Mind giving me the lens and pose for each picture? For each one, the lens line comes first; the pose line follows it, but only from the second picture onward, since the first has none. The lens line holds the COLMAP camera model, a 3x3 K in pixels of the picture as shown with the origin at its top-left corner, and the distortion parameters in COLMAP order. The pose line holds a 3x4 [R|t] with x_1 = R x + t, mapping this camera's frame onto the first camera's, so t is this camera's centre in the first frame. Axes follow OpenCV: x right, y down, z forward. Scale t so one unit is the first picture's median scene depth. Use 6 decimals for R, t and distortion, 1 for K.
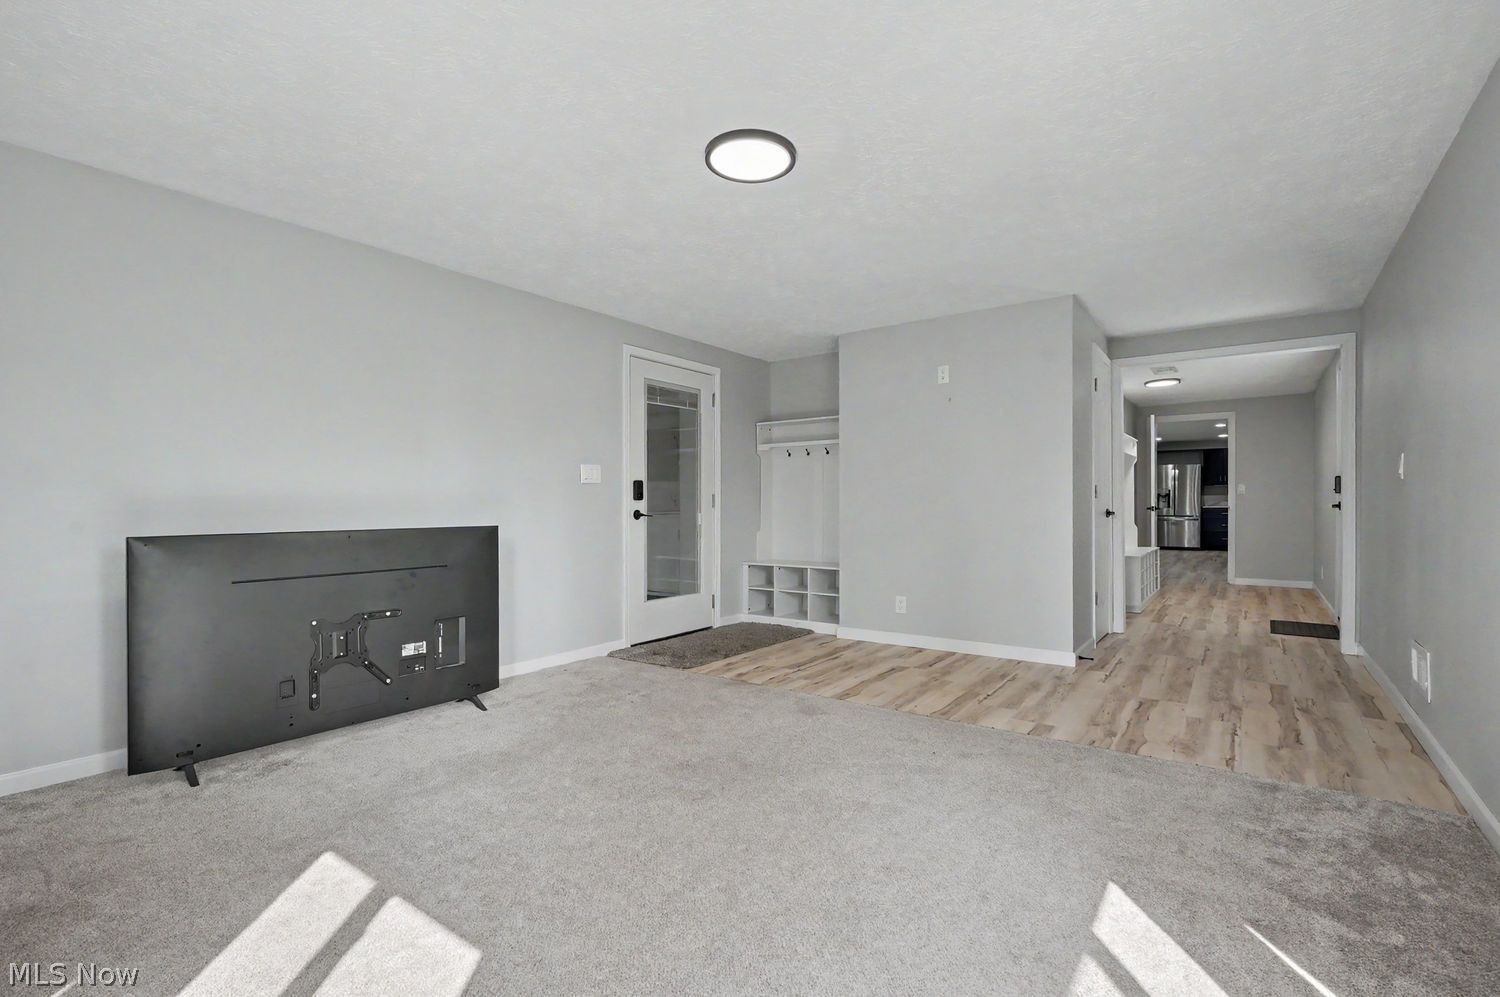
lens RADIAL K [[688.0, 0, 747.4], [0, 688.0, 503.2], [0, 0, 1]] dist [-0.007739, 0.000000]
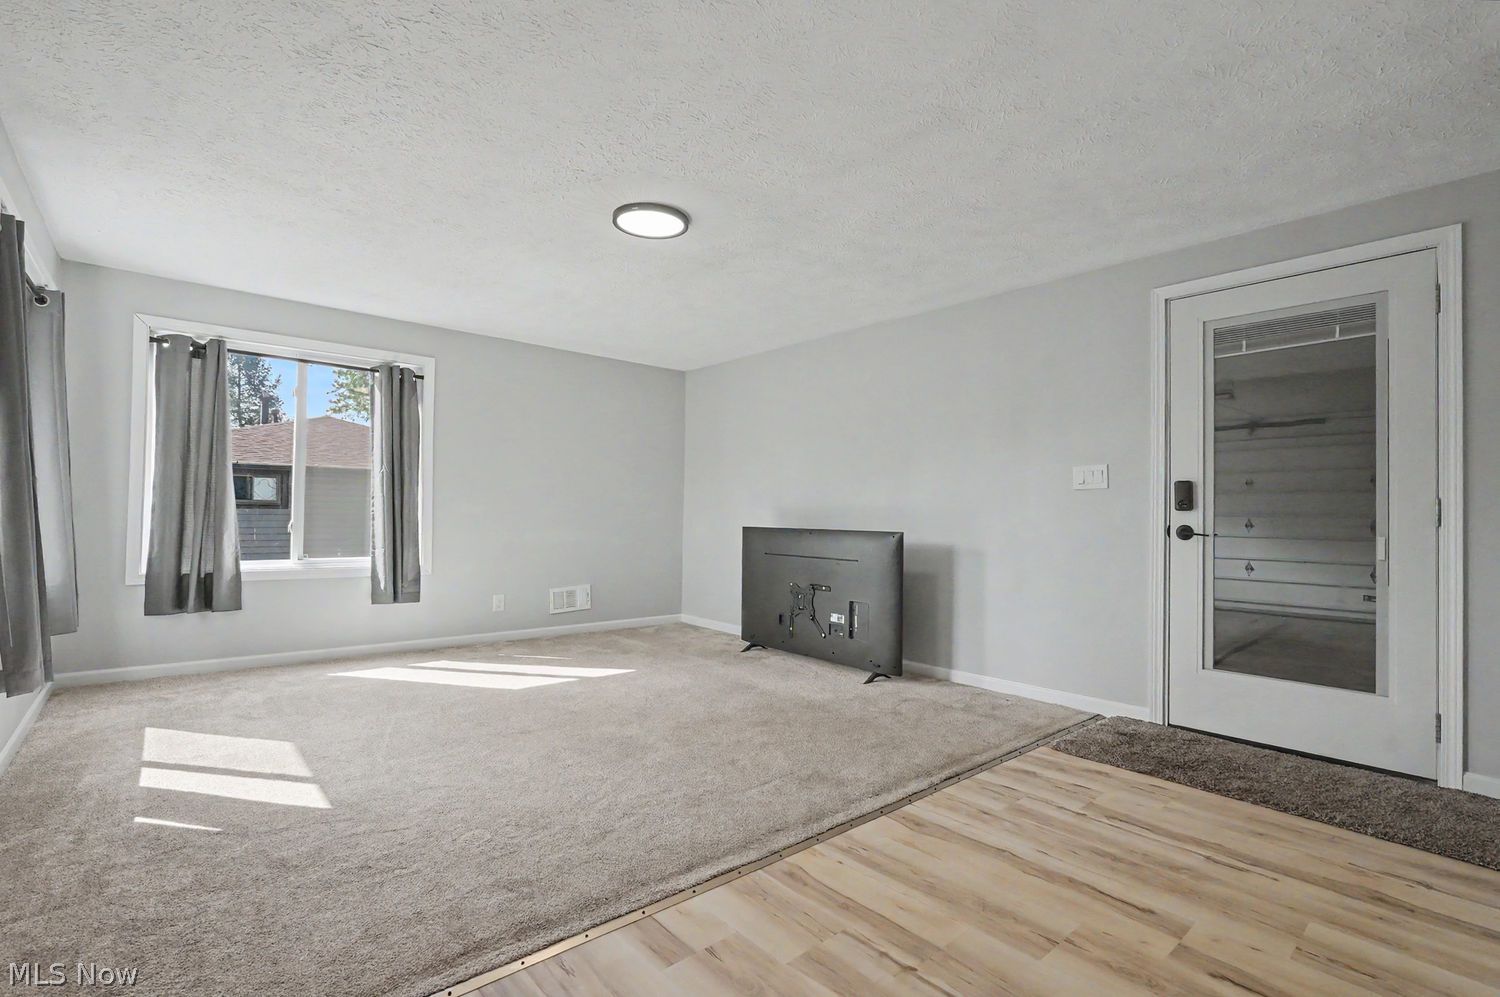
lens RADIAL K [[688.0, 0, 752.6], [0, 688.0, 504.8], [0, 0, 1]] dist [-0.007739, 0.000000]
pose [[-0.218699, -0.014601, -0.975683, 0.724849], [-0.012820, 0.999845, -0.012089, 0.004027], [0.975708, 0.009865, -0.218852, 0.922793]]
